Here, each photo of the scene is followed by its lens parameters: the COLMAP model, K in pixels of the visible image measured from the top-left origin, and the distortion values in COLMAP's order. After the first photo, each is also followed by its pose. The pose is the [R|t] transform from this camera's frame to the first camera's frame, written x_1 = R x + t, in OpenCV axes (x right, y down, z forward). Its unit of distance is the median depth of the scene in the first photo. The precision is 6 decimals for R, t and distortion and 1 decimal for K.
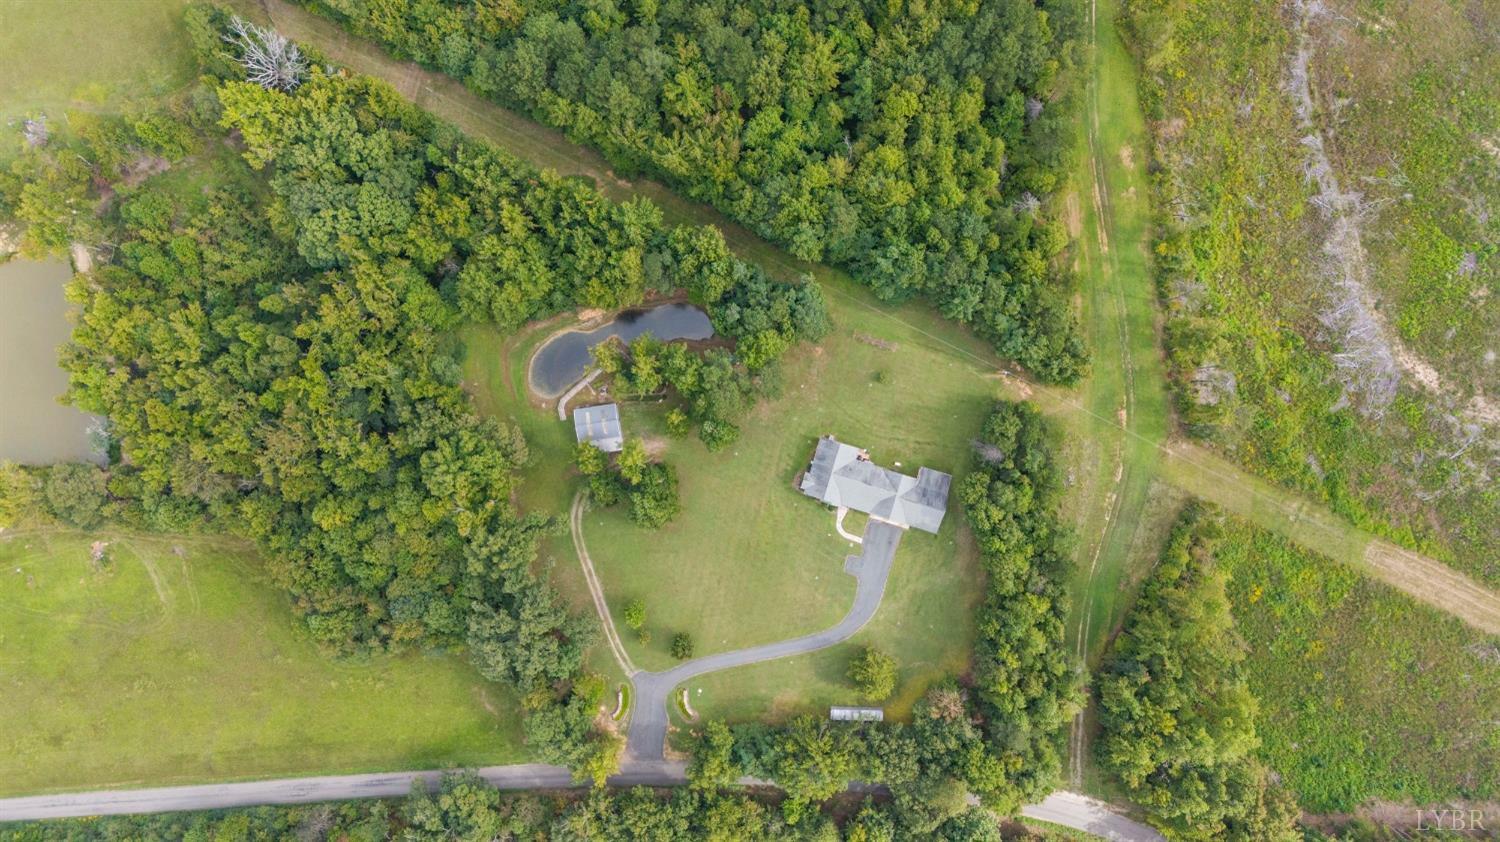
lens RADIAL K [[1086.8, 0, 750.0], [0, 1086.8, 421.0], [0, 0, 1]] dist [0.088996, -0.087703]
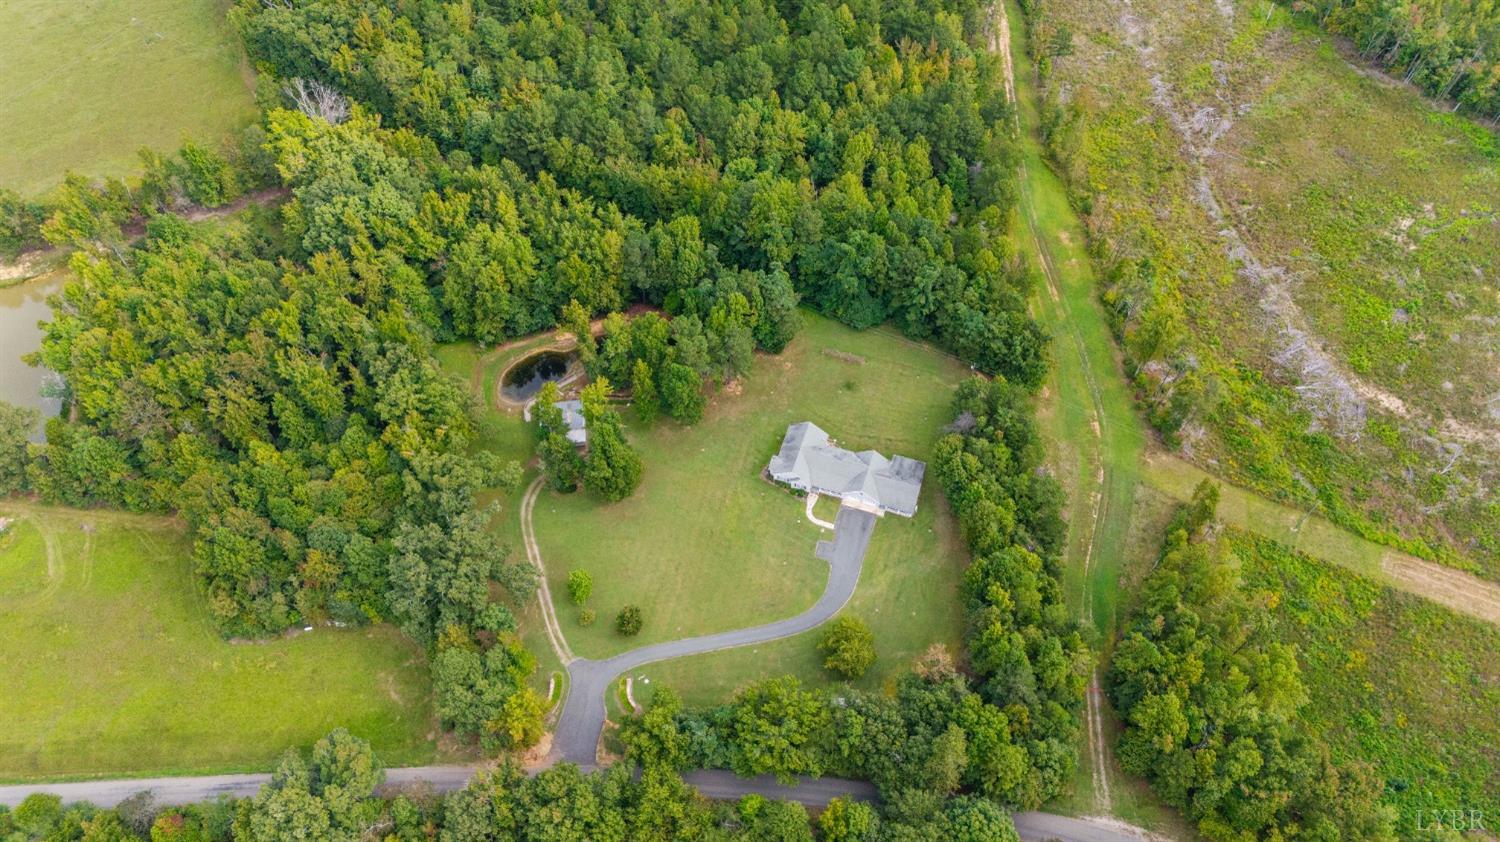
lens RADIAL K [[1086.8, 0, 750.0], [0, 1086.8, 421.0], [0, 0, 1]] dist [0.088996, -0.087703]
pose [[0.999597, 0.028341, 0.001335, 0.027635], [-0.023138, 0.841521, -0.539729, 0.531167], [-0.016420, 0.539481, 0.841838, 0.172985]]
